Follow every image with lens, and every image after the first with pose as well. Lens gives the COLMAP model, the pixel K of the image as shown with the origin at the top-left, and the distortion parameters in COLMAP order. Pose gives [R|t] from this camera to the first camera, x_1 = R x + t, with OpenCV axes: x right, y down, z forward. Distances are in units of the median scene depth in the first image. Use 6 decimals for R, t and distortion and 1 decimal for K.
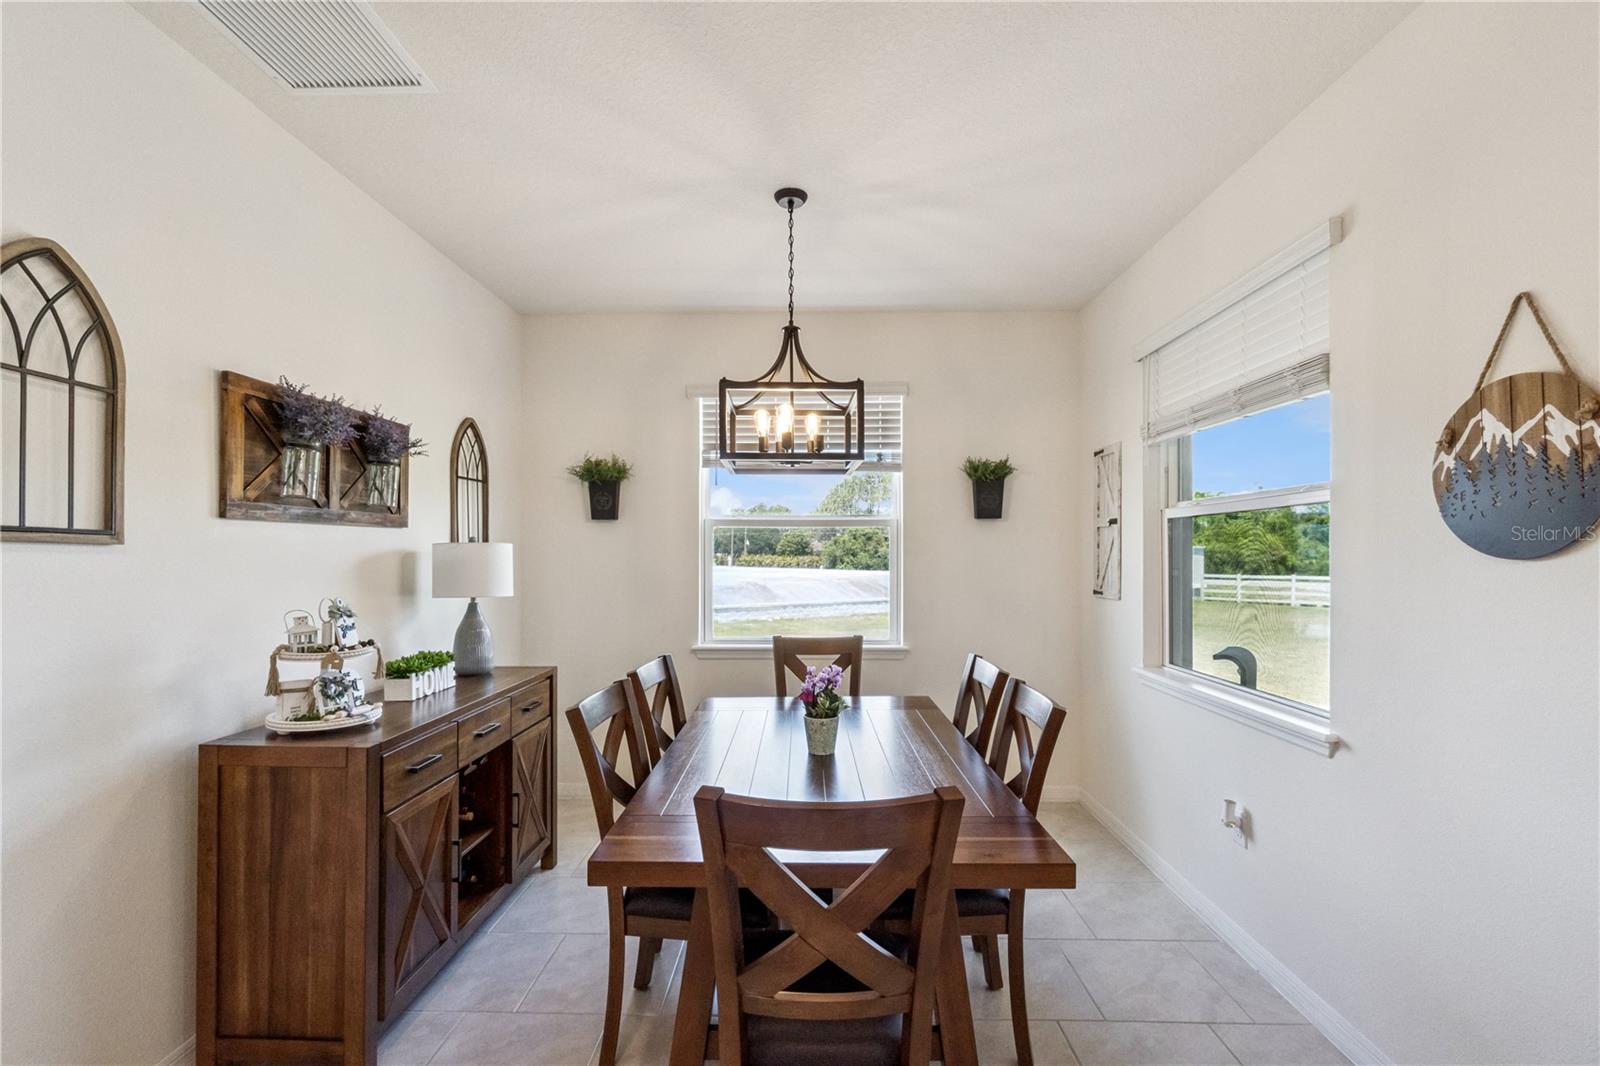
lens RADIAL K [[692.4, 0, 797.4], [0, 692.4, 549.5], [0, 0, 1]] dist [-0.002321, -0.000142]
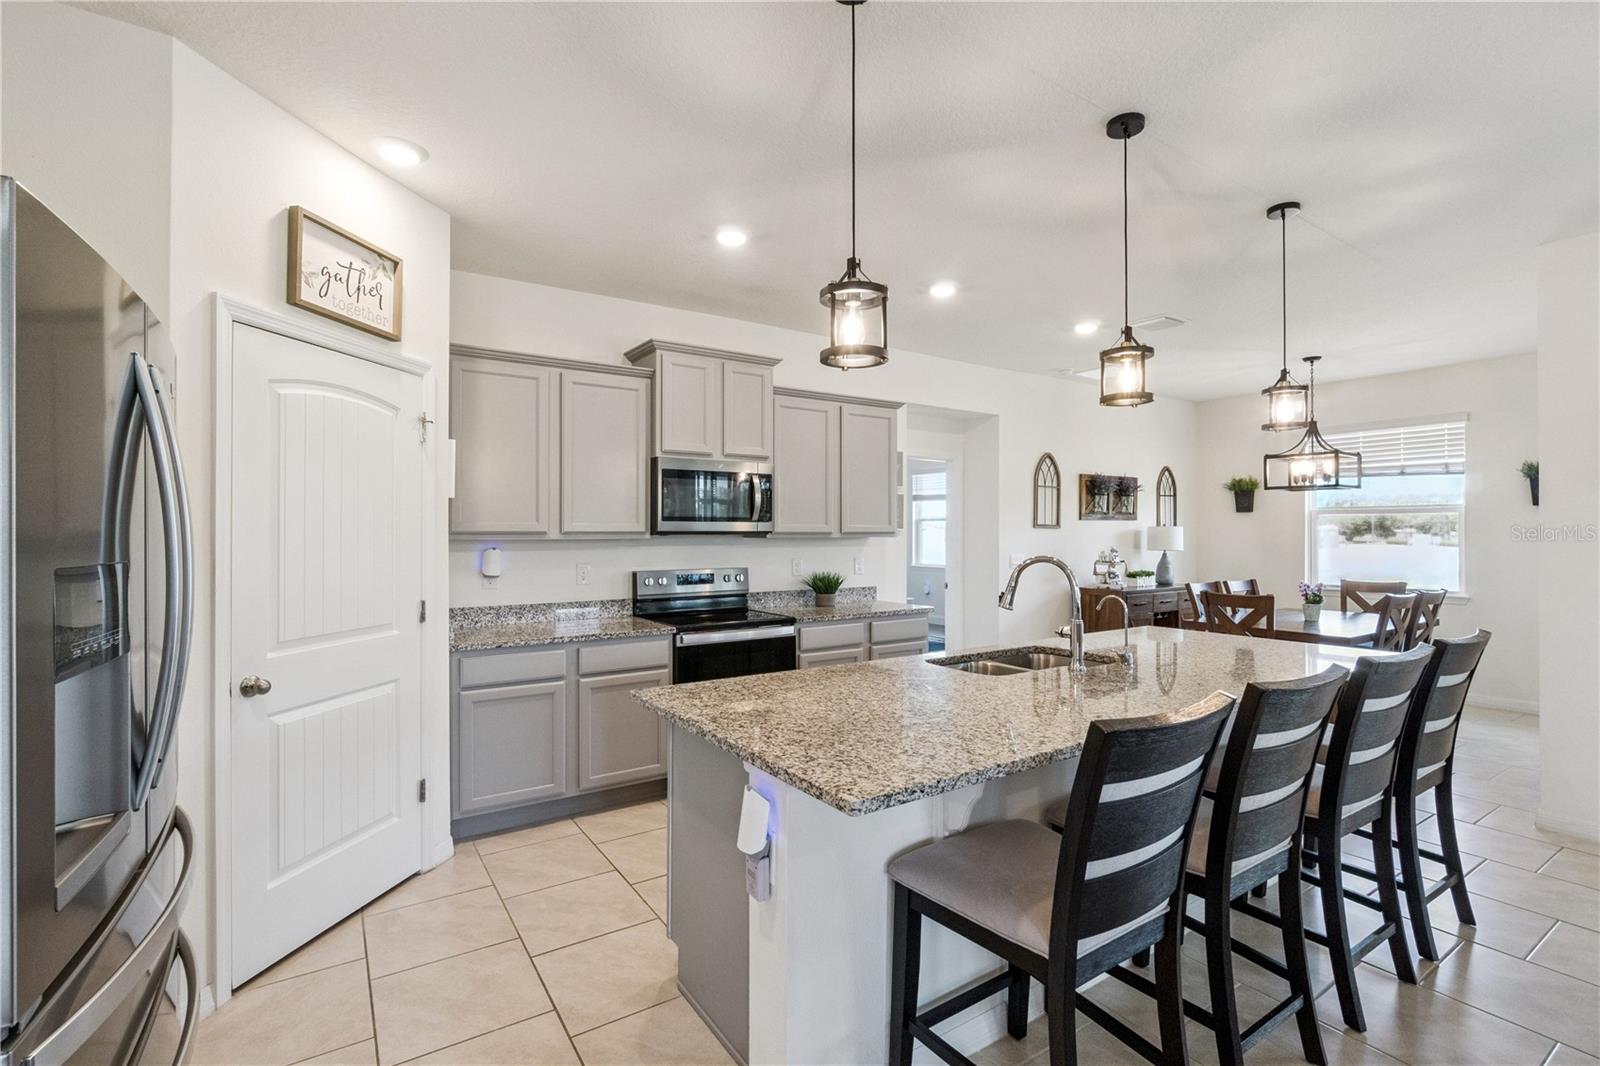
lens RADIAL K [[743.3, 0, 797.5], [0, 743.3, 534.8], [0, 0, 1]] dist [0.001577, 0.001664]
pose [[0.574323, 0.004419, -0.818617, 0.954708], [0.004271, 0.999956, 0.008395, -0.008968], [0.818617, -0.008318, 0.574279, -1.583684]]
